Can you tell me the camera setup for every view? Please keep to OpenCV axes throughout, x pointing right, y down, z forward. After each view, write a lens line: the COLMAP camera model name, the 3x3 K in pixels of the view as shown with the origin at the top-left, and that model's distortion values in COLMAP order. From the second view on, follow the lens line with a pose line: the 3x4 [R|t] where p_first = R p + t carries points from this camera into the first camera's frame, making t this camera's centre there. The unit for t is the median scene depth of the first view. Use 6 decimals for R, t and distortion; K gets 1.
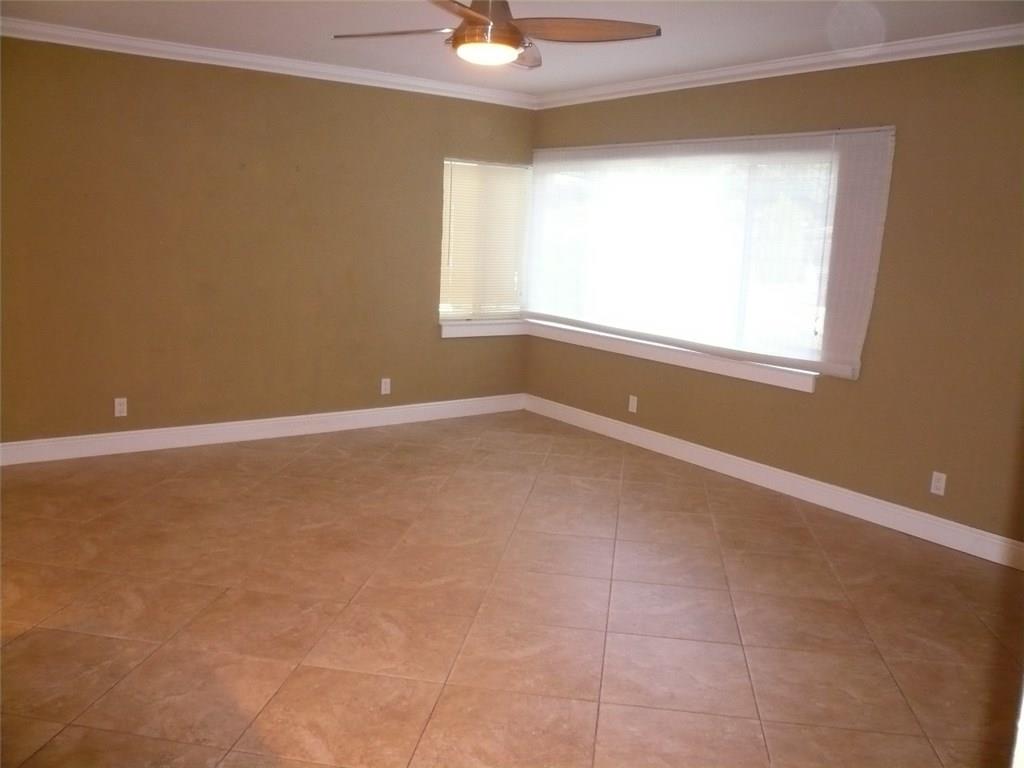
lens RADIAL K [[862.7, 0, 510.9], [0, 862.7, 342.3], [0, 0, 1]] dist [-0.044177, 0.002208]
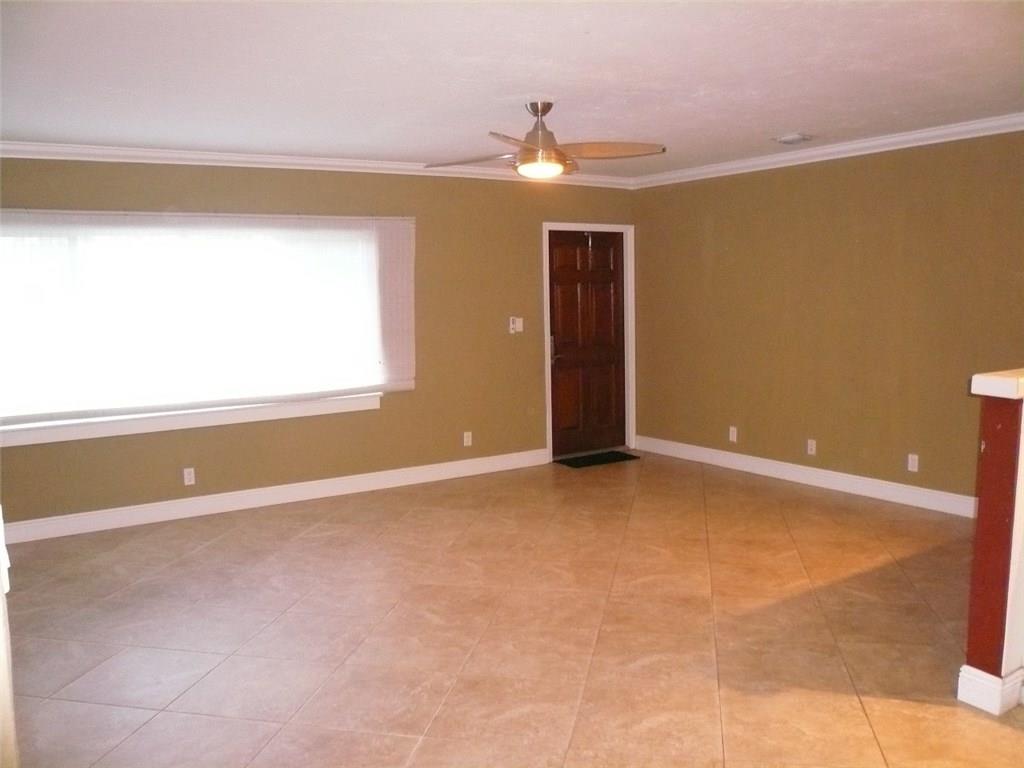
lens RADIAL K [[846.7, 0, 512.0], [0, 846.7, 384.0], [0, 0, 1]] dist [-0.088689, 0.004541]
pose [[0.043781, -0.150843, 0.987588, -1.137732], [0.156304, 0.977396, 0.142357, -0.163132], [-0.986738, 0.148132, 0.066369, 0.836572]]
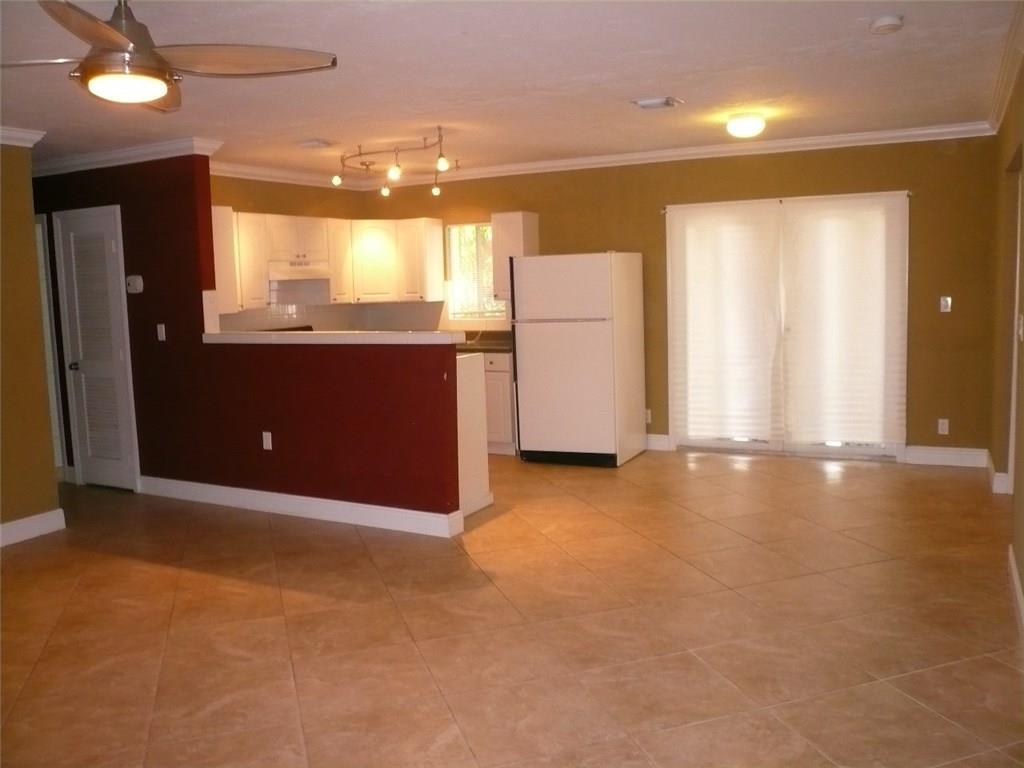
lens RADIAL K [[846.7, 0, 512.0], [0, 846.7, 384.0], [0, 0, 1]] dist [-0.088689, 0.004541]
pose [[-0.892472, 0.037791, -0.449518, 0.007375], [-0.067421, 0.974118, 0.215753, -0.203303], [0.446037, 0.222860, -0.866824, 1.567384]]
